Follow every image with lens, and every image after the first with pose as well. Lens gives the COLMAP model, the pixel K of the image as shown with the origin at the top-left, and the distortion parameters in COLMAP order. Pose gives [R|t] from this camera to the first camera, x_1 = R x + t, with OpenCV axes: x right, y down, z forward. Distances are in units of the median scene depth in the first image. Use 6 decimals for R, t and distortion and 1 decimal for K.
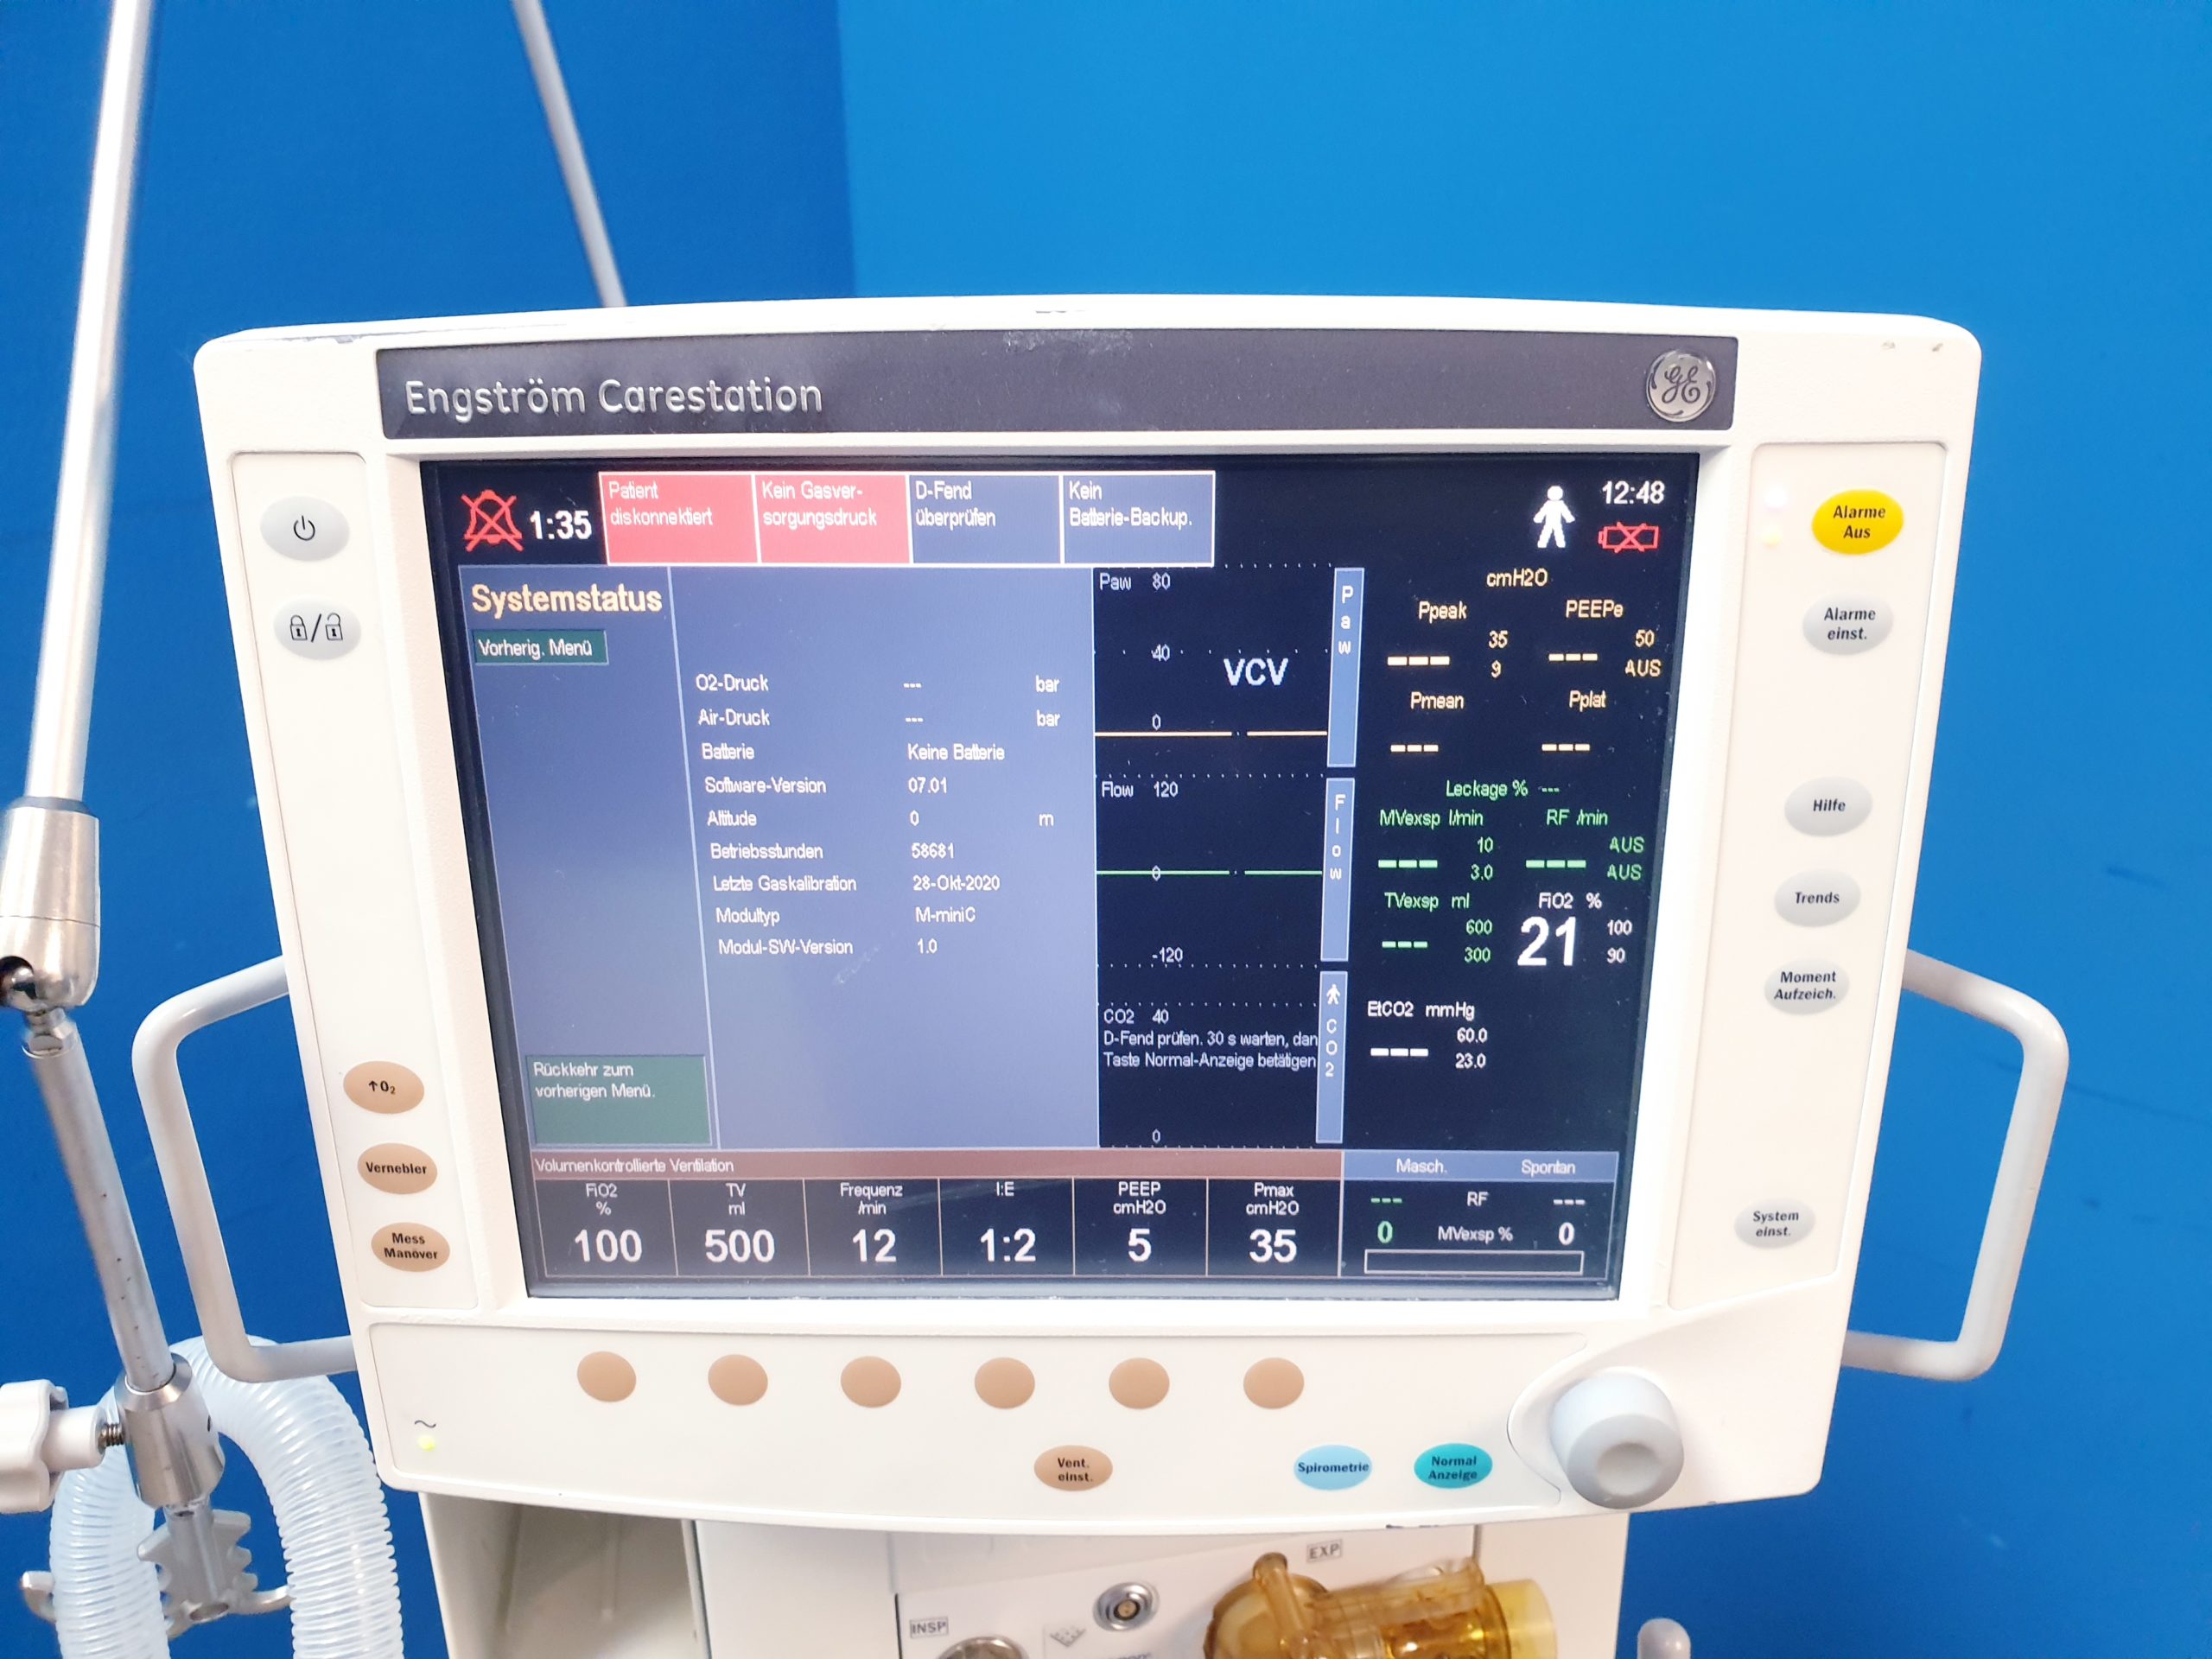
lens RADIAL K [[1693.9, 0, 1121.5], [0, 1693.9, 838.6], [0, 0, 1]] dist [0.108364, -0.351166]
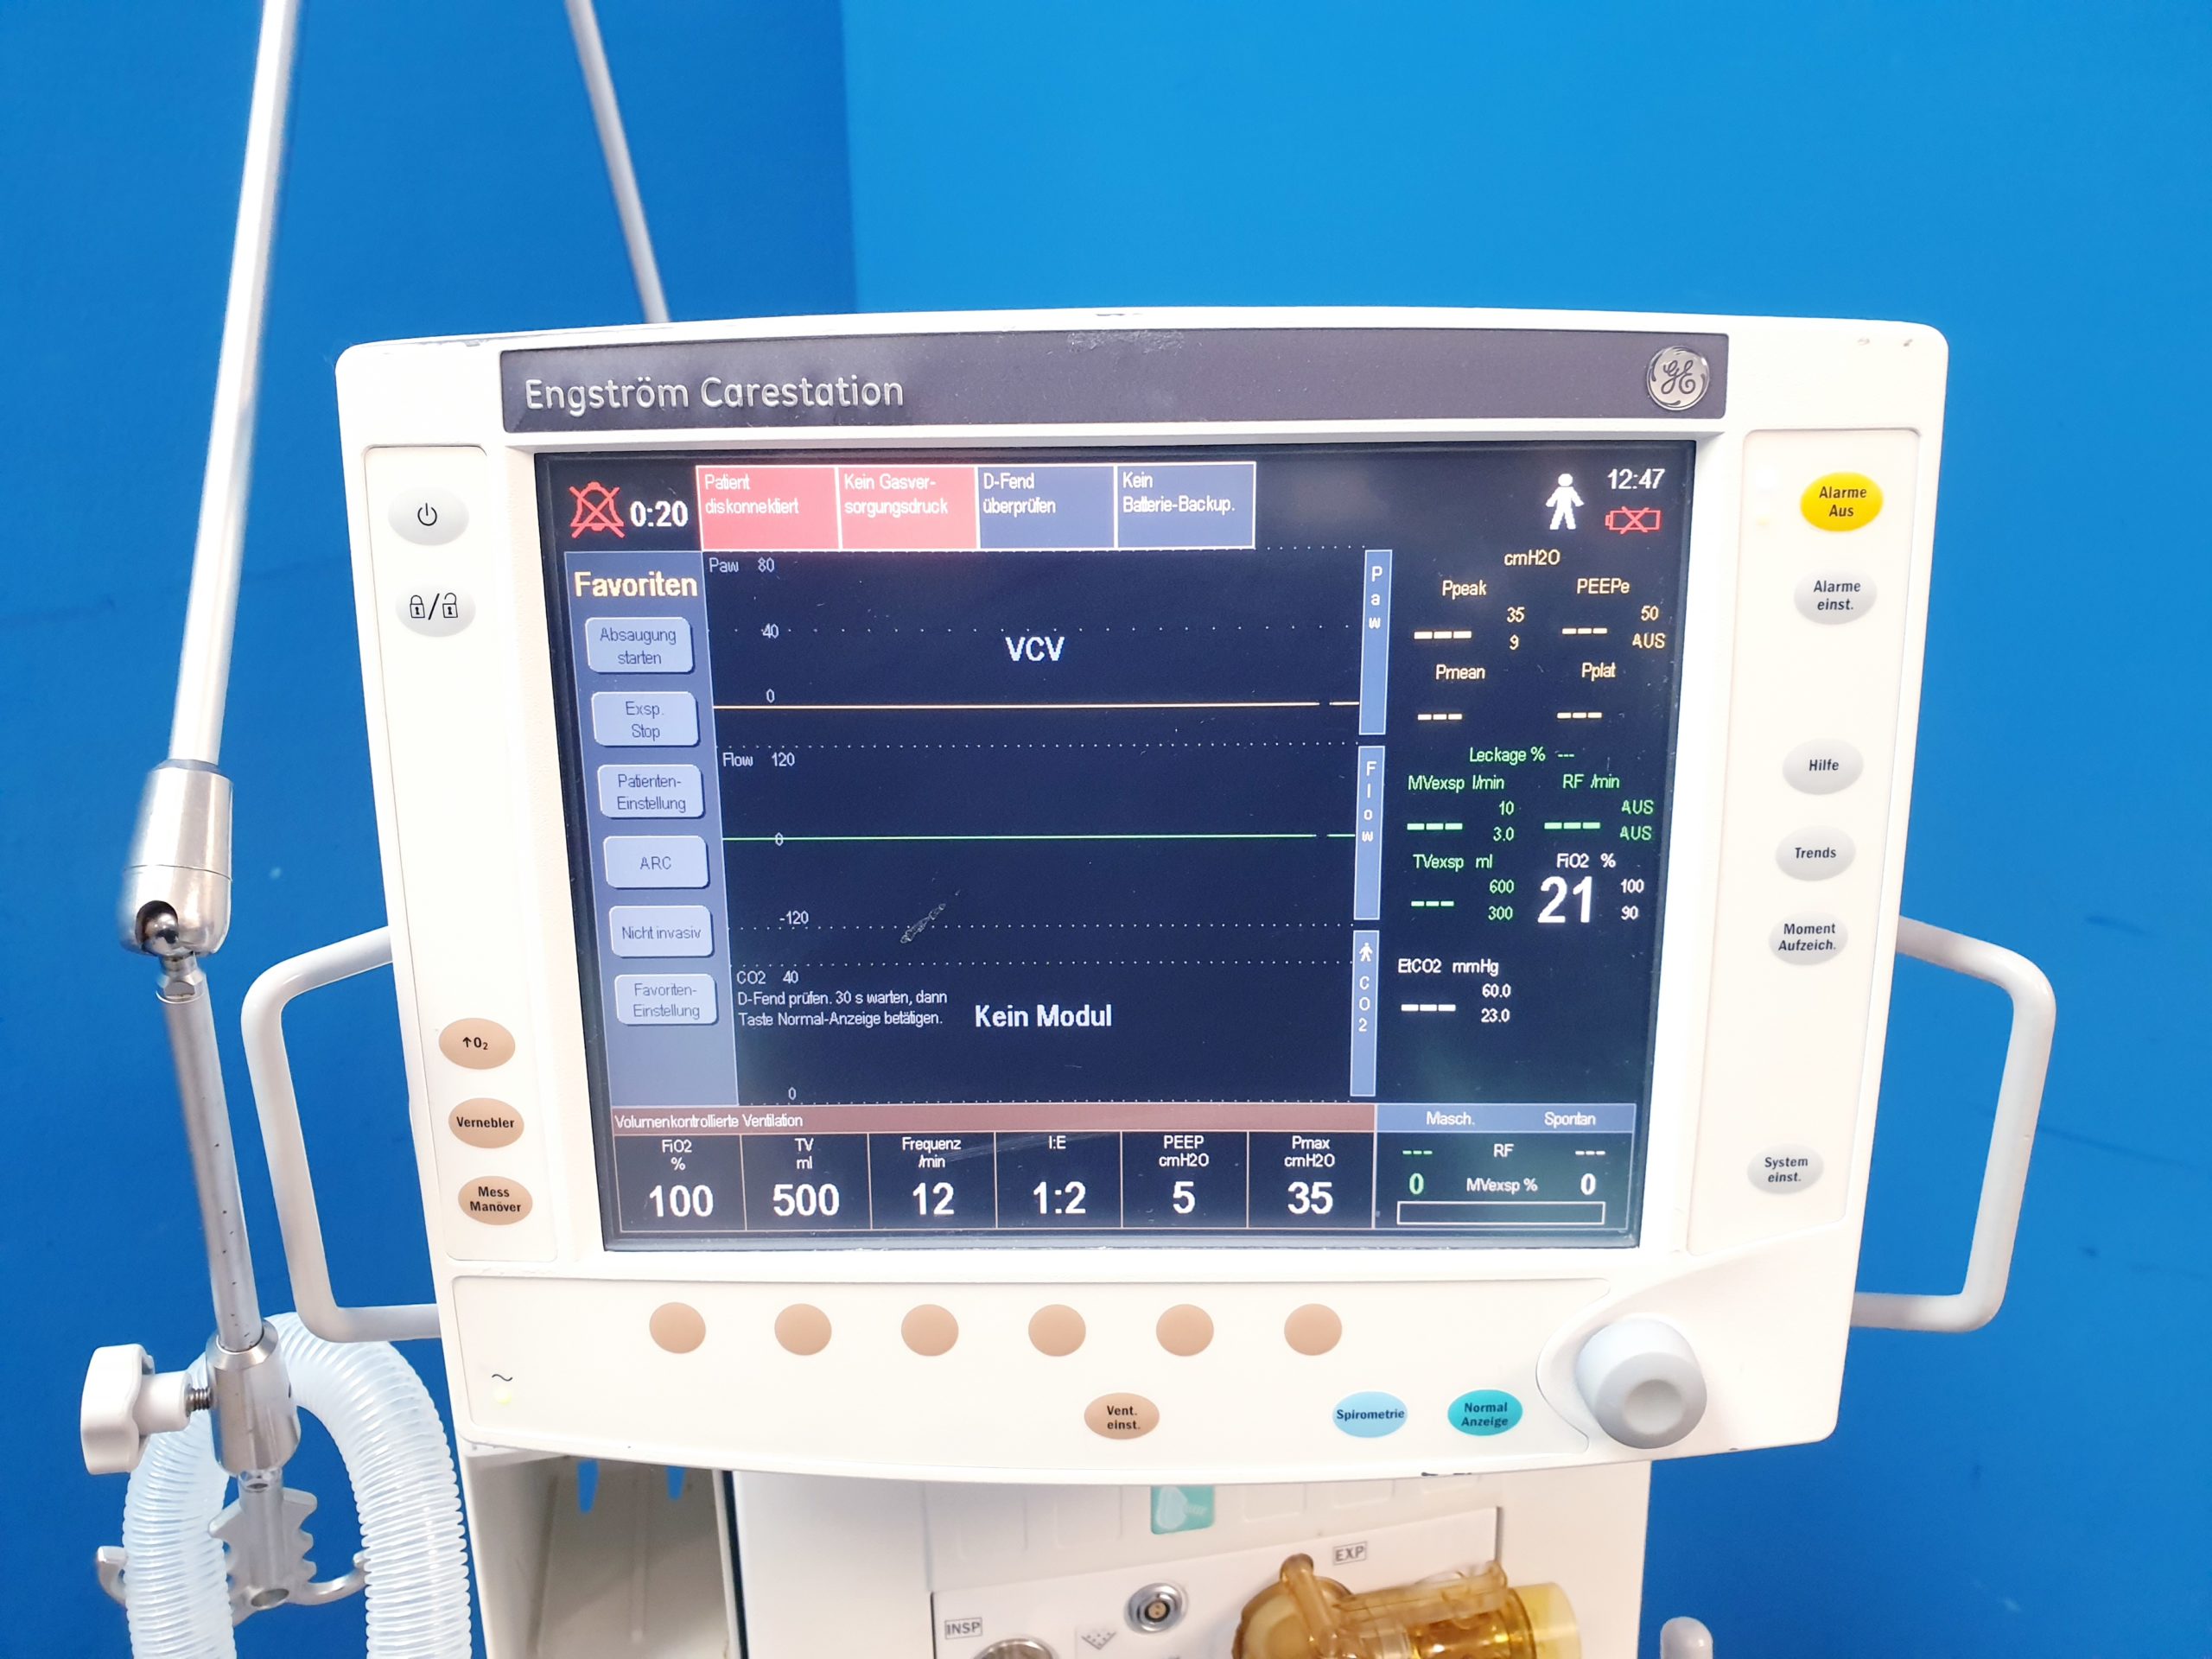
lens RADIAL K [[1692.0, 0, 1106.0], [0, 1692.0, 829.5], [0, 0, 1]] dist [0.113843, -0.363702]
pose [[0.999993, -0.003866, -0.000176, -0.039568], [0.003844, 0.997445, -0.071341, 0.092421], [0.000451, 0.071340, 0.997452, -0.074792]]
